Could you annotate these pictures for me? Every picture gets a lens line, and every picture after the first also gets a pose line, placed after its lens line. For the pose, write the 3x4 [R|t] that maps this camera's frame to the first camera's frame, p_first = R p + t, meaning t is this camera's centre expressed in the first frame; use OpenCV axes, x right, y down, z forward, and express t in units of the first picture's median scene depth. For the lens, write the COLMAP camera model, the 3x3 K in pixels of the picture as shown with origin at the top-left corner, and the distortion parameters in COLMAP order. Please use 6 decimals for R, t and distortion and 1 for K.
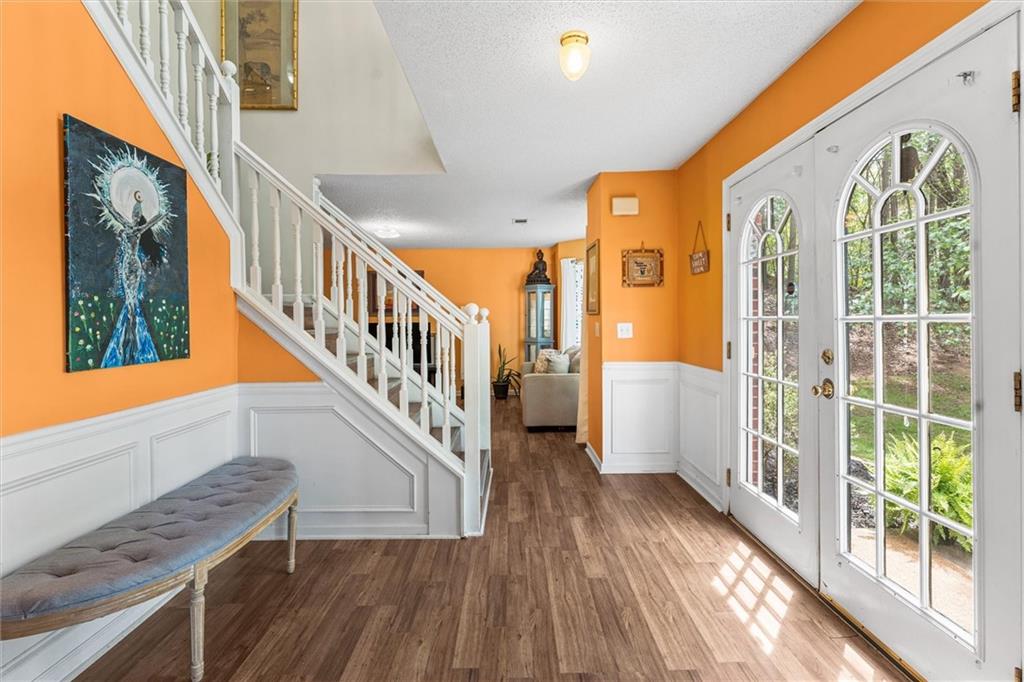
lens RADIAL K [[462.4, 0, 514.0], [0, 462.4, 316.9], [0, 0, 1]] dist [-0.001197, 0.000177]
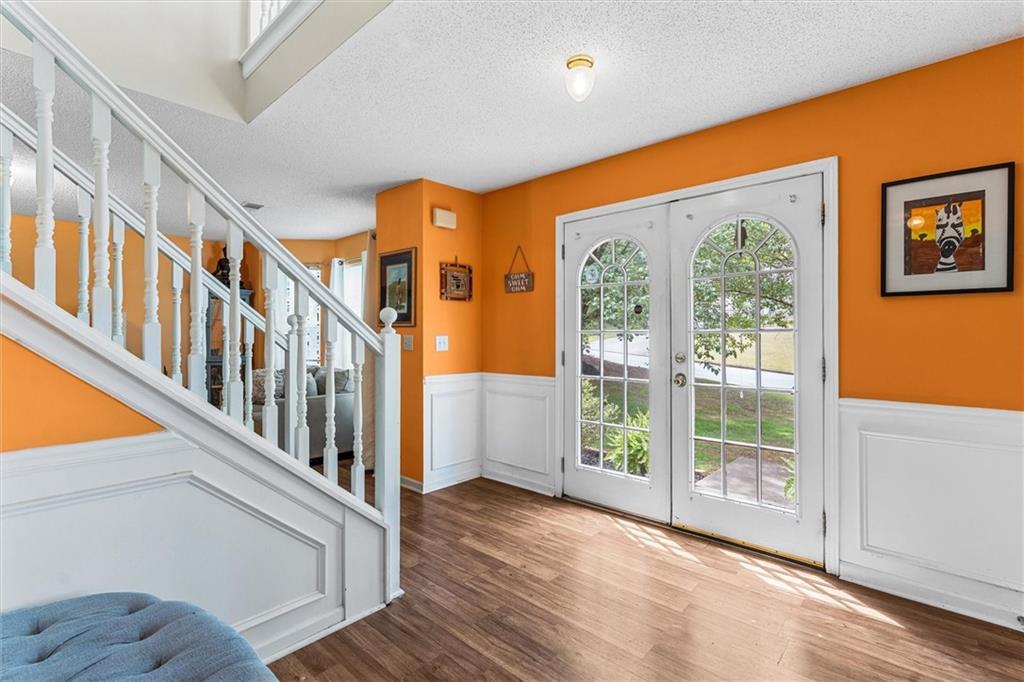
lens RADIAL K [[465.4, 0, 512.2], [0, 465.4, 328.5], [0, 0, 1]] dist [0.000155, 0.000157]
pose [[0.672702, 0.021374, 0.739605, -0.510911], [-0.011296, 0.999763, -0.018618, 0.018842], [-0.739827, 0.004169, 0.672784, 0.278763]]
